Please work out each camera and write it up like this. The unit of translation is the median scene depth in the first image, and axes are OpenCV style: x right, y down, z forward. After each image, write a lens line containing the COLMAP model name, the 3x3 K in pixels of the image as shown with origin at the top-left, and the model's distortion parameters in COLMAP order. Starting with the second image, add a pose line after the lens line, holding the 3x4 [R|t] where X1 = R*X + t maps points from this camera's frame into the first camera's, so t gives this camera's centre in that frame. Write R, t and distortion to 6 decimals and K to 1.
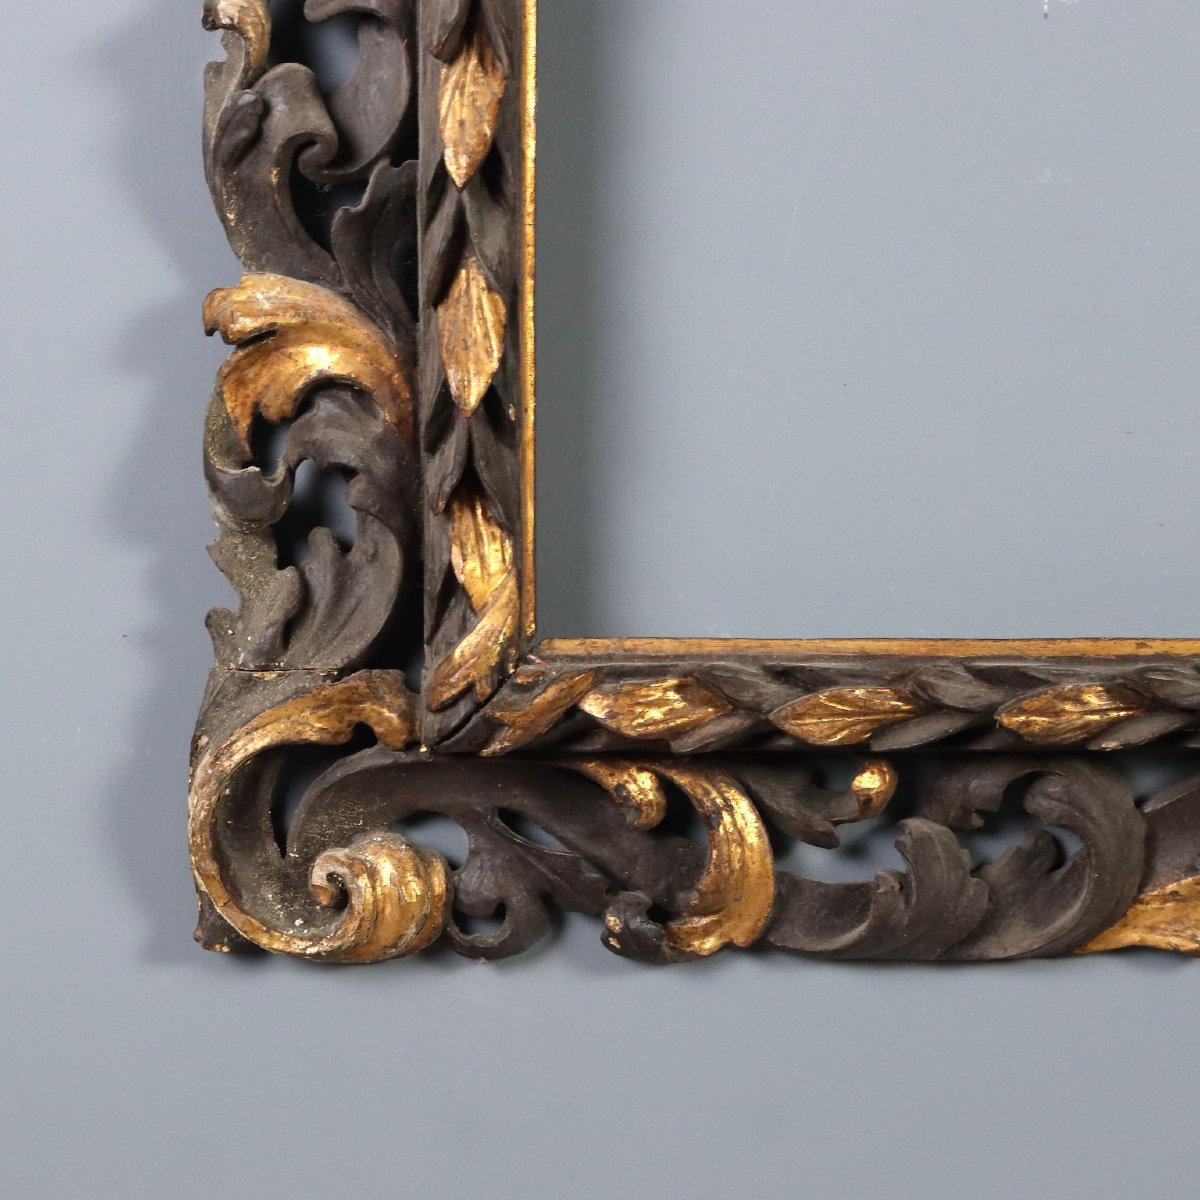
lens RADIAL K [[2229.1, 0, 597.3], [0, 2229.1, 595.4], [0, 0, 1]] dist [0.019689, 0.000000]
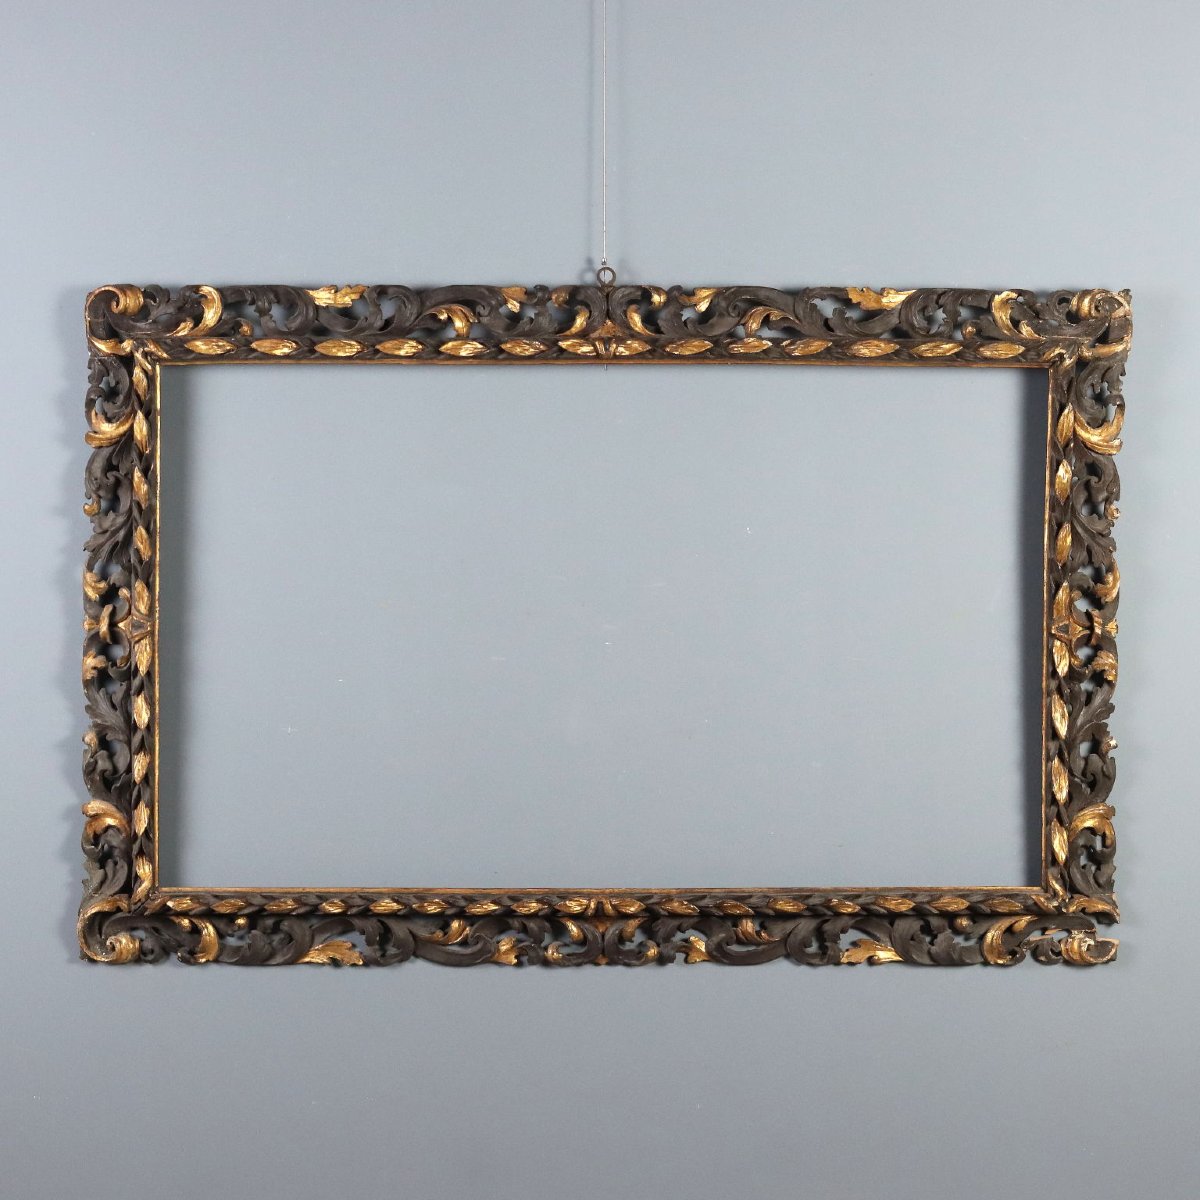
lens RADIAL K [[2390.7, 0, 599.9], [0, 2390.7, 609.8], [0, 0, 1]] dist [0.047679, 0.000000]
pose [[0.997631, 0.003304, -0.068717, 1.112167], [-0.003809, 0.999967, -0.007213, -0.474731], [0.068690, 0.007458, 0.997610, -3.464114]]
